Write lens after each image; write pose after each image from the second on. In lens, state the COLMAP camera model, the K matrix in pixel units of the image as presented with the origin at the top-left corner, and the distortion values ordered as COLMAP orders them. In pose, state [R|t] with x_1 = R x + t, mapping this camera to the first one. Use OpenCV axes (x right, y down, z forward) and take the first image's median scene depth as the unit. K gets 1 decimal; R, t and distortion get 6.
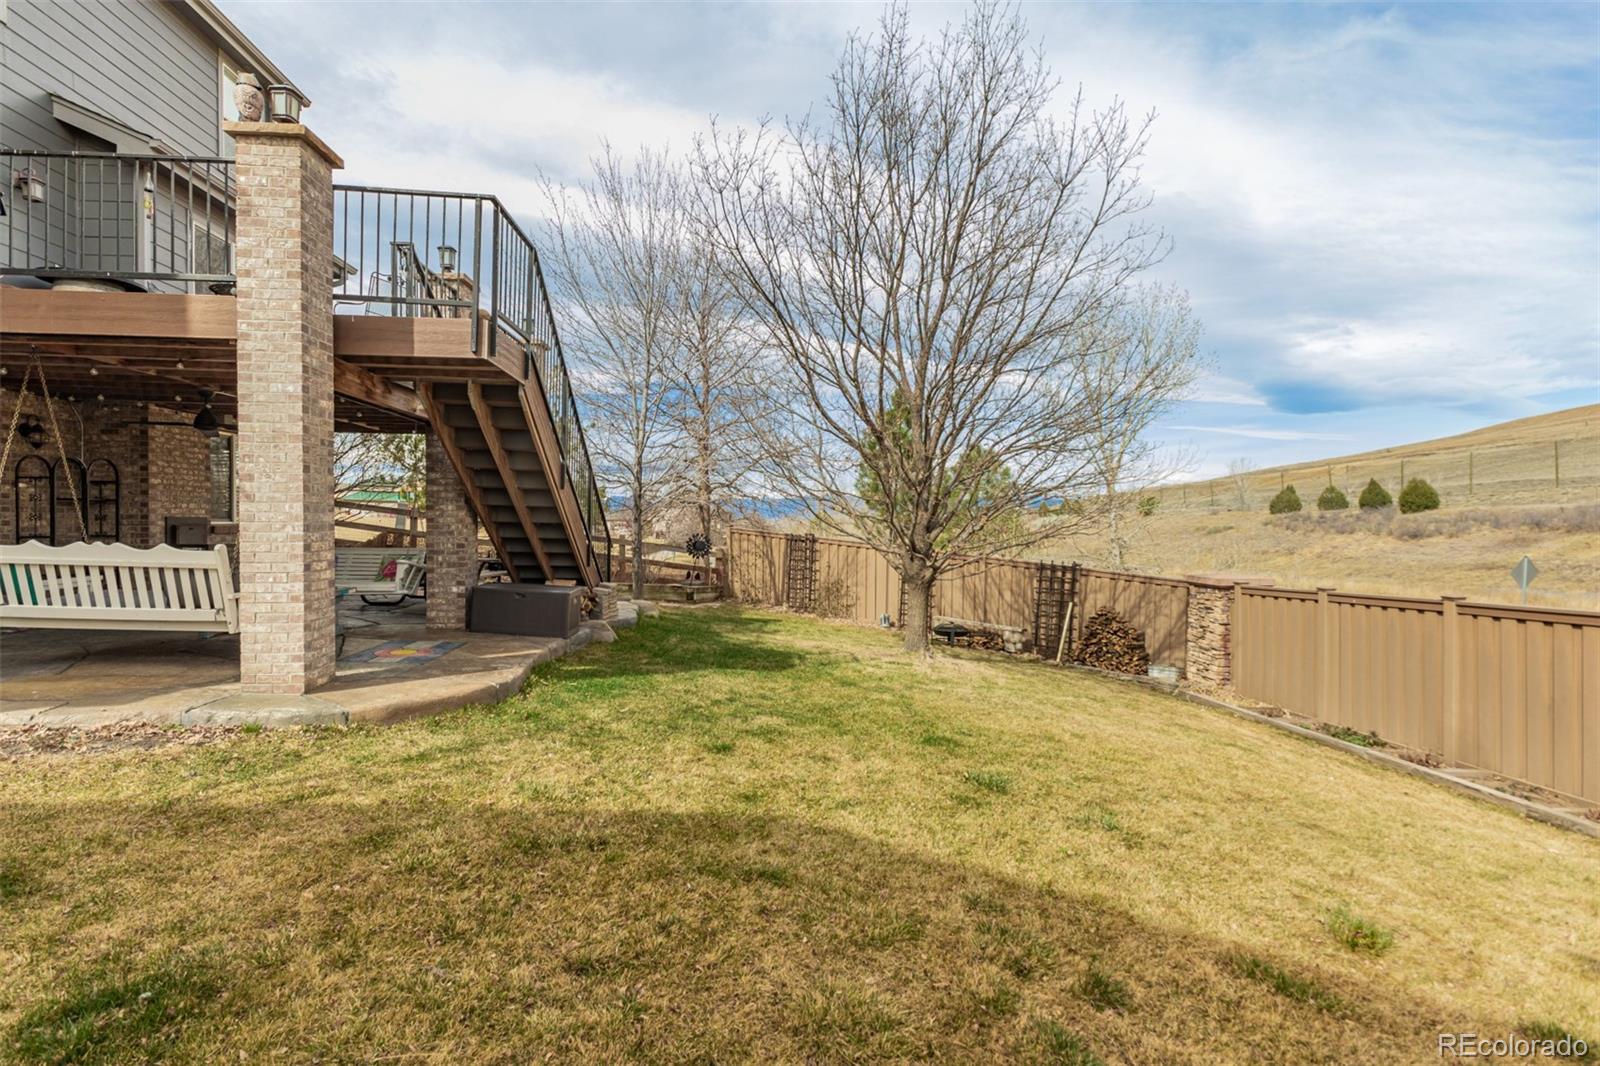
lens RADIAL K [[766.1, 0, 804.0], [0, 766.1, 540.7], [0, 0, 1]] dist [0.002740, 0.000780]
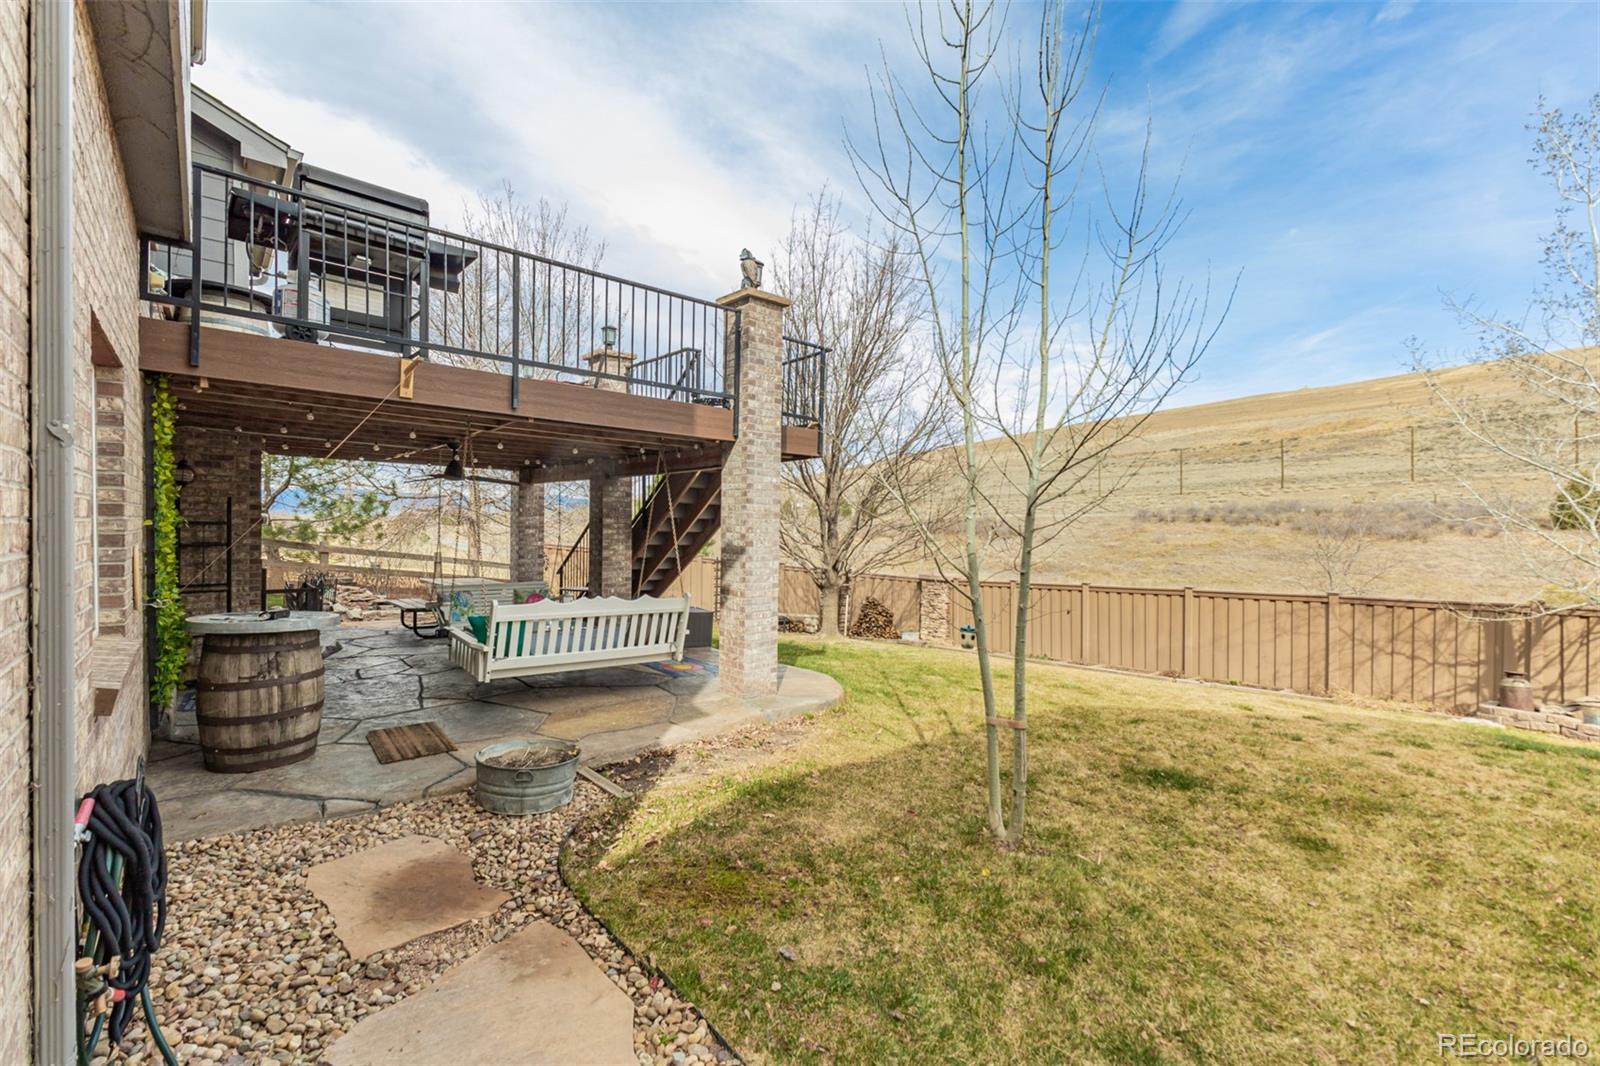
lens RADIAL K [[697.0, 0, 802.3], [0, 697.0, 537.9], [0, 0, 1]] dist [0.005131, -0.000001]
pose [[0.798293, -0.007003, 0.602229, -0.876586], [0.004731, 0.999974, 0.005356, -0.061805], [-0.602251, -0.001427, 0.798306, -0.036893]]
